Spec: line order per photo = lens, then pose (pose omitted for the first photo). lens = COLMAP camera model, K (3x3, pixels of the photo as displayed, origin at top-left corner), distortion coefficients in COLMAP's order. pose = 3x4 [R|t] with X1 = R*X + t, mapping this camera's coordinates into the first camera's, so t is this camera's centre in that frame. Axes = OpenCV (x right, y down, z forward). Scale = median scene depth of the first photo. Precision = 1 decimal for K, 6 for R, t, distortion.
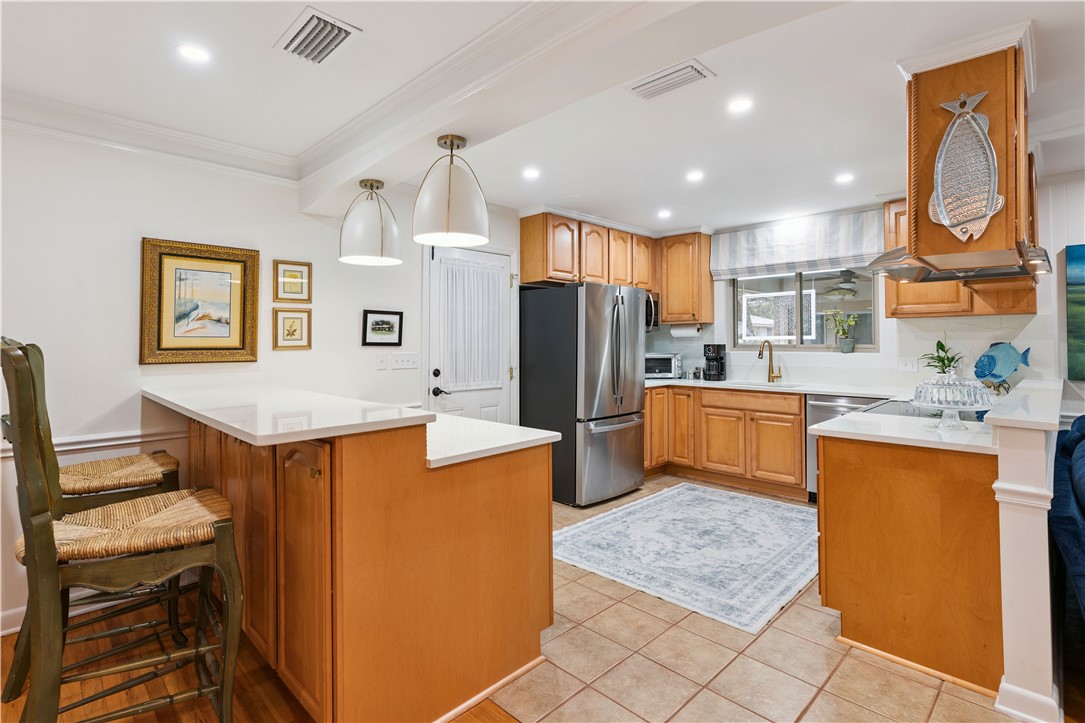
lens RADIAL K [[514.9, 0, 534.7], [0, 514.9, 331.4], [0, 0, 1]] dist [-0.002650, 0.000330]
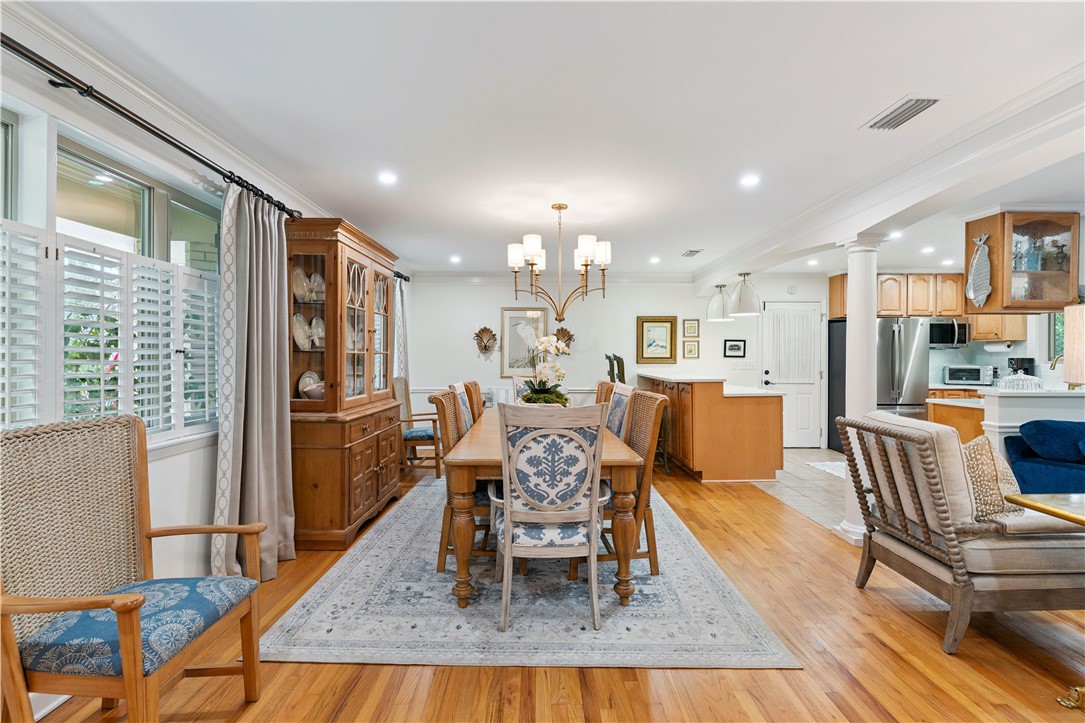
lens RADIAL K [[514.9, 0, 542.4], [0, 514.9, 362.2], [0, 0, 1]] dist [-0.002650, 0.000330]
pose [[0.715051, 0.010610, -0.698991, 0.470678], [0.011590, 0.999567, 0.027028, -0.012922], [0.698976, -0.027428, 0.714619, -0.783714]]
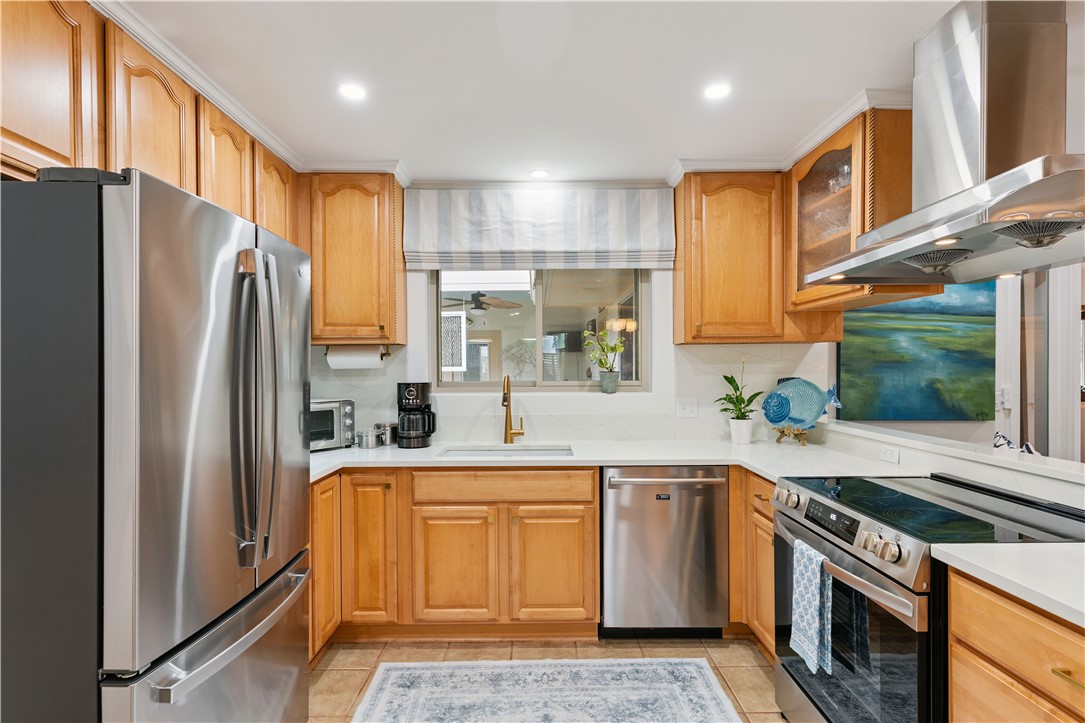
lens RADIAL K [[514.9, 0, 537.5], [0, 514.9, 377.5], [0, 0, 1]] dist [-0.002650, 0.000330]
pose [[0.695296, -0.011356, 0.718633, 0.045685], [-0.011717, 0.999563, 0.027132, 0.003516], [-0.718628, -0.027285, 0.694860, 0.616231]]
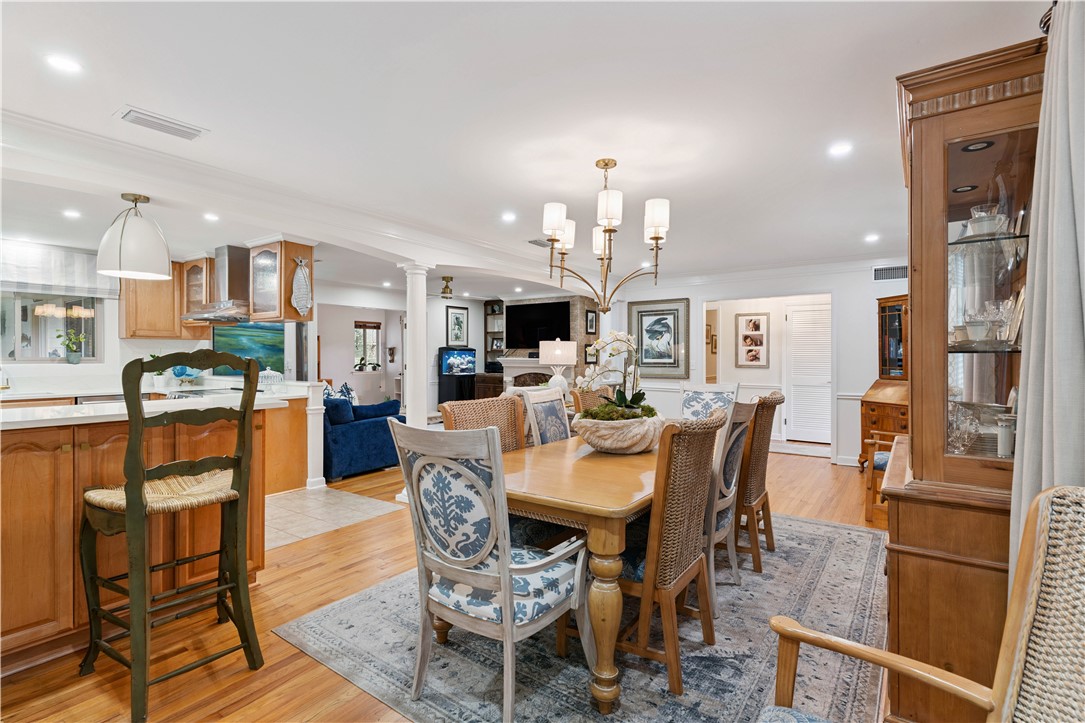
lens RADIAL K [[514.9, 0, 539.9], [0, 514.9, 360.9], [0, 0, 1]] dist [-0.002650, 0.000330]
pose [[-0.177690, -0.010230, 0.984033, -0.848434], [-0.023546, 0.999704, 0.006141, 0.000195], [-0.983805, -0.022079, -0.177878, 0.121721]]
